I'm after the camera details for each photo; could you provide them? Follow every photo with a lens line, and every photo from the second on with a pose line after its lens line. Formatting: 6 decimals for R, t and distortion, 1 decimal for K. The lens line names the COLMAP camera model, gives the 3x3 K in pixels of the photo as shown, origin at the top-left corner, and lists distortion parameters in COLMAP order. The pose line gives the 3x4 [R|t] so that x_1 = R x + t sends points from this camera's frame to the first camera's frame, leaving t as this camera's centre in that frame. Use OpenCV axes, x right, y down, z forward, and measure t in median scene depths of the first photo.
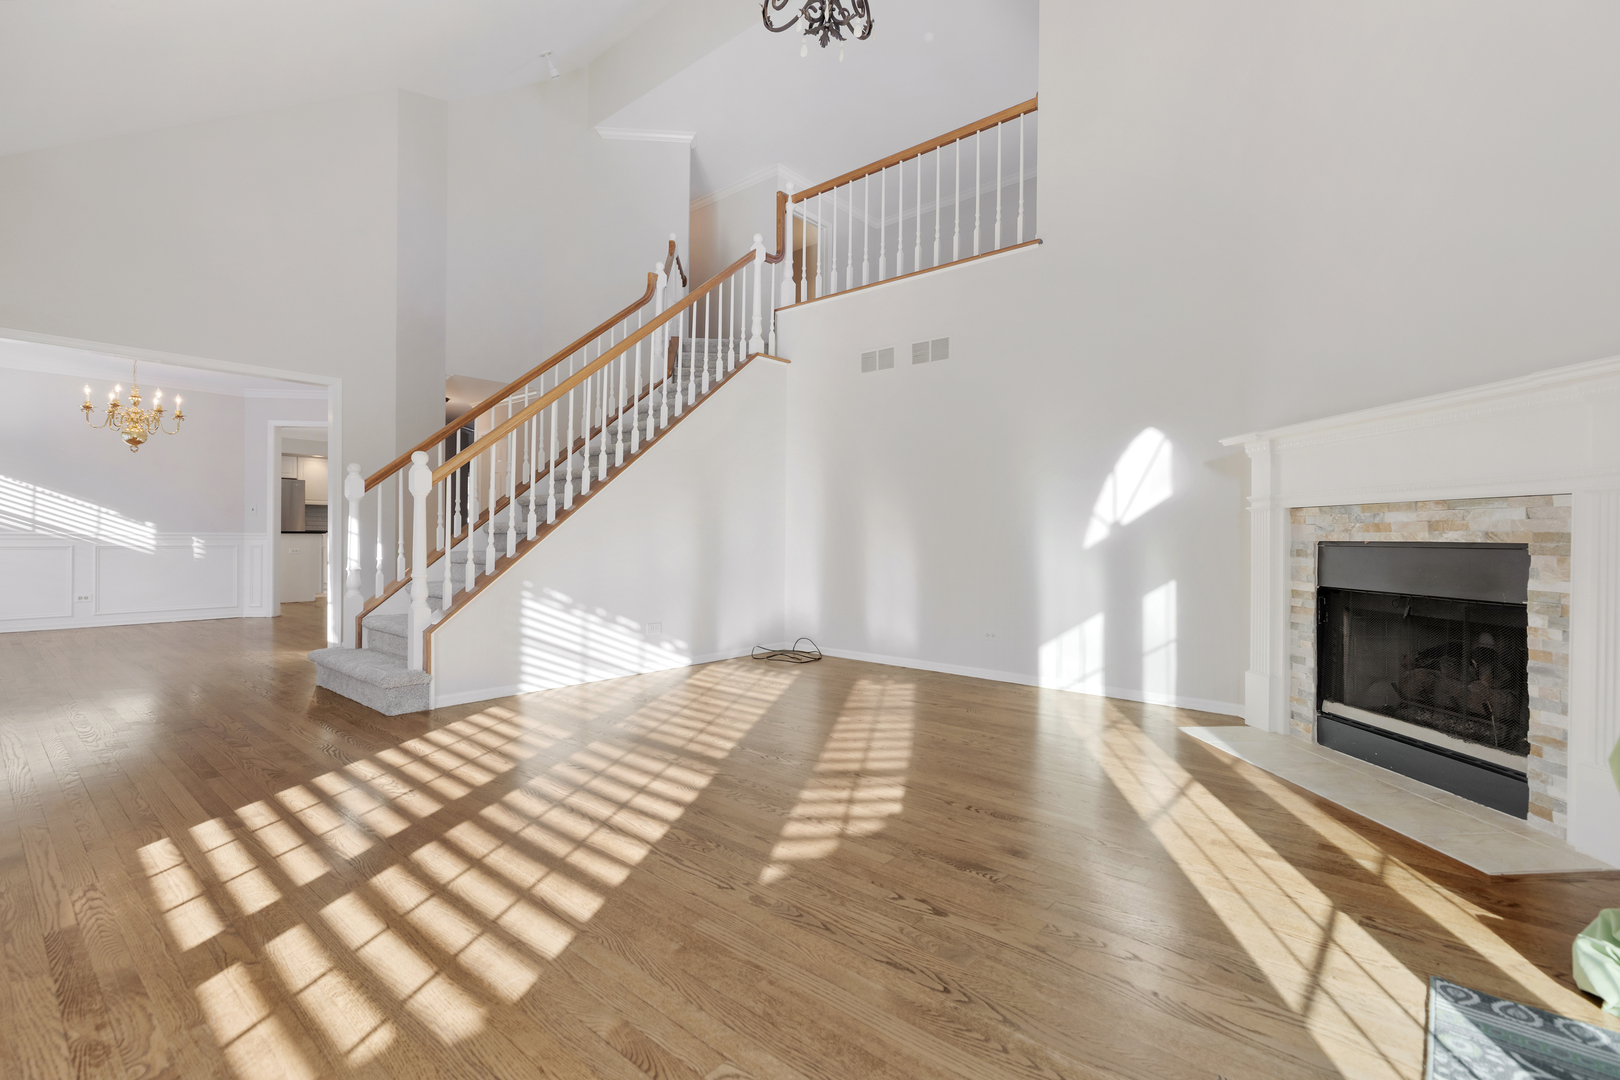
lens RADIAL K [[738.1, 0, 822.0], [0, 738.1, 530.8], [0, 0, 1]] dist [0.001799, 0.001010]
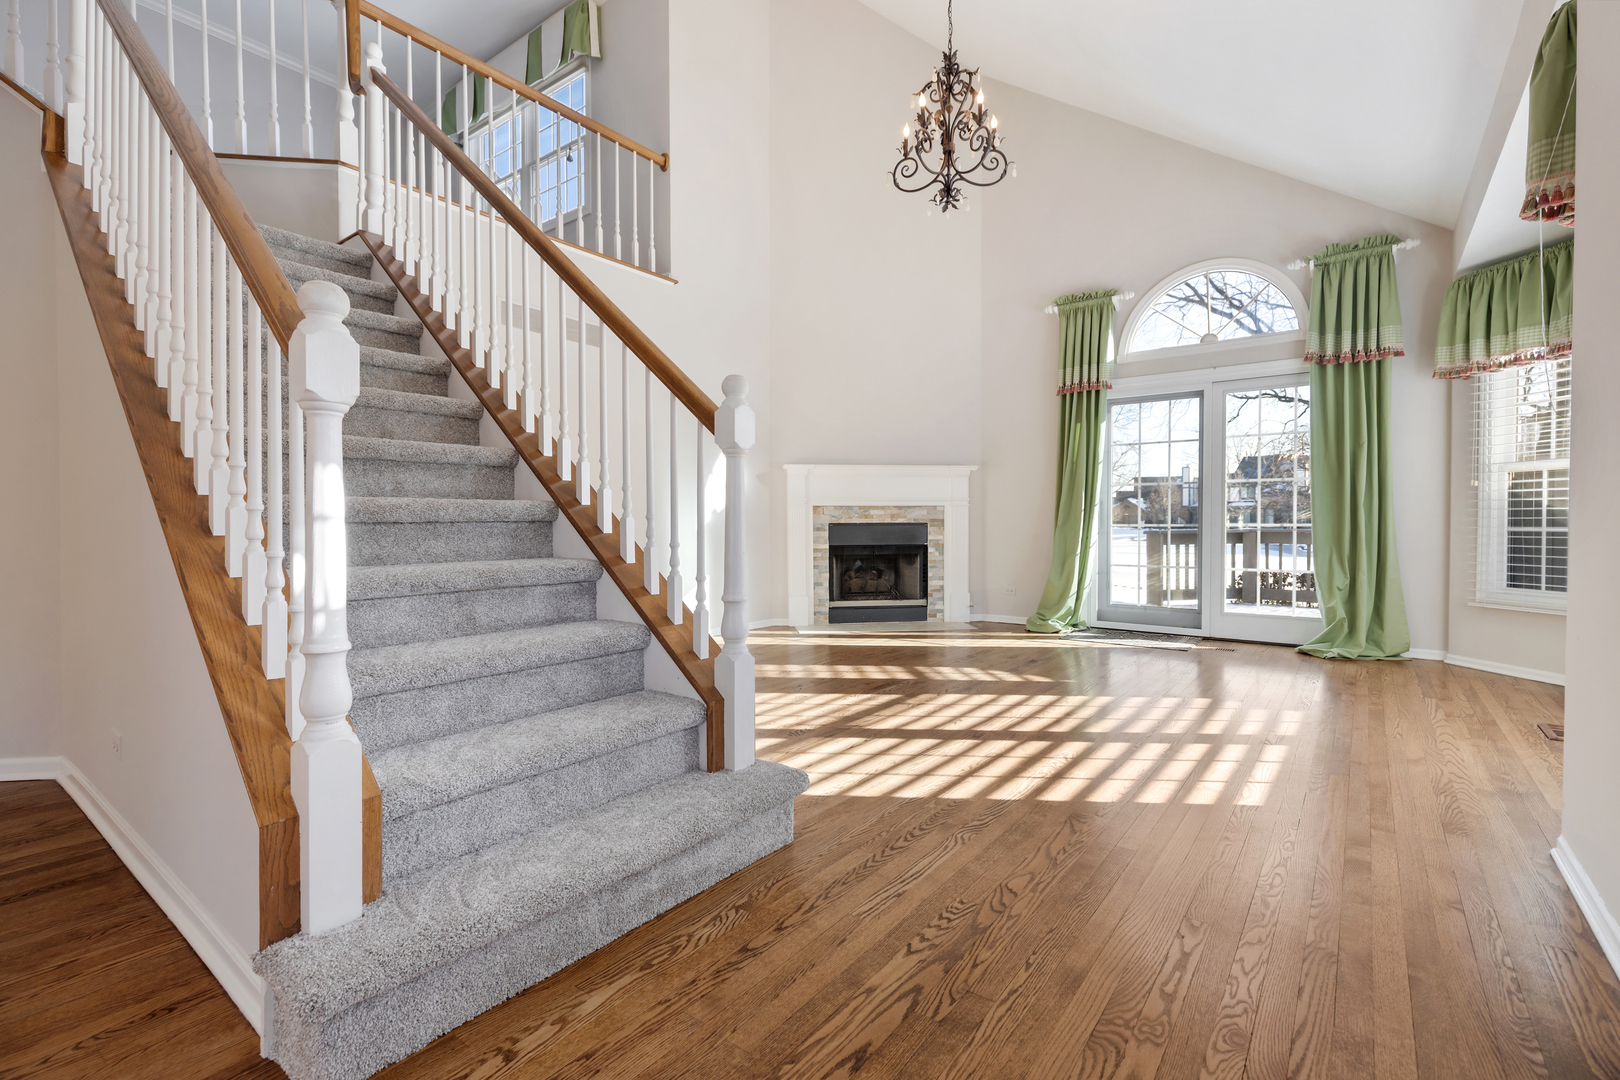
lens RADIAL K [[738.1, 0, 820.0], [0, 738.1, 524.1], [0, 0, 1]] dist [0.001799, 0.001010]
pose [[-0.070524, -0.002741, 0.997506, -1.500310], [-0.002410, 0.999994, 0.002577, 0.013206], [-0.997507, -0.002223, -0.070531, 1.321760]]
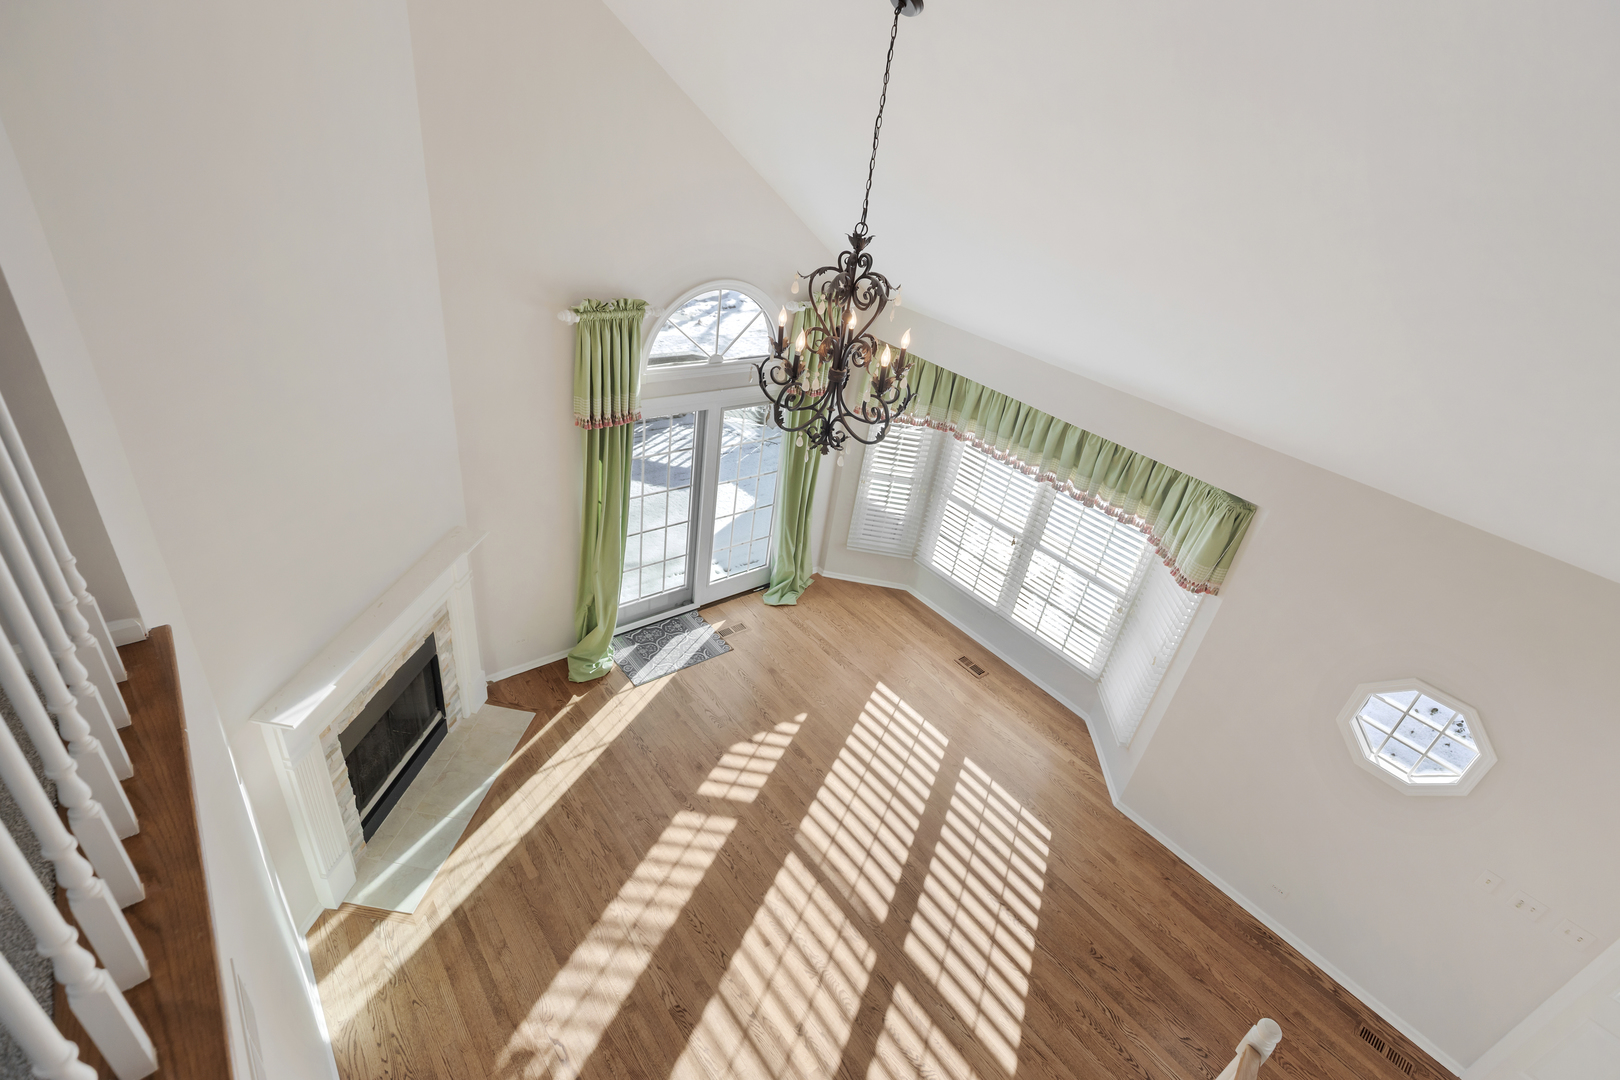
lens RADIAL K [[738.1, 0, 824.8], [0, 738.1, 540.8], [0, 0, 1]] dist [0.001799, 0.001010]
pose [[-0.971425, -0.224603, 0.076722, -0.113395], [-0.156854, 0.850121, 0.502684, -1.083273], [-0.178128, 0.476286, -0.861059, 1.955564]]
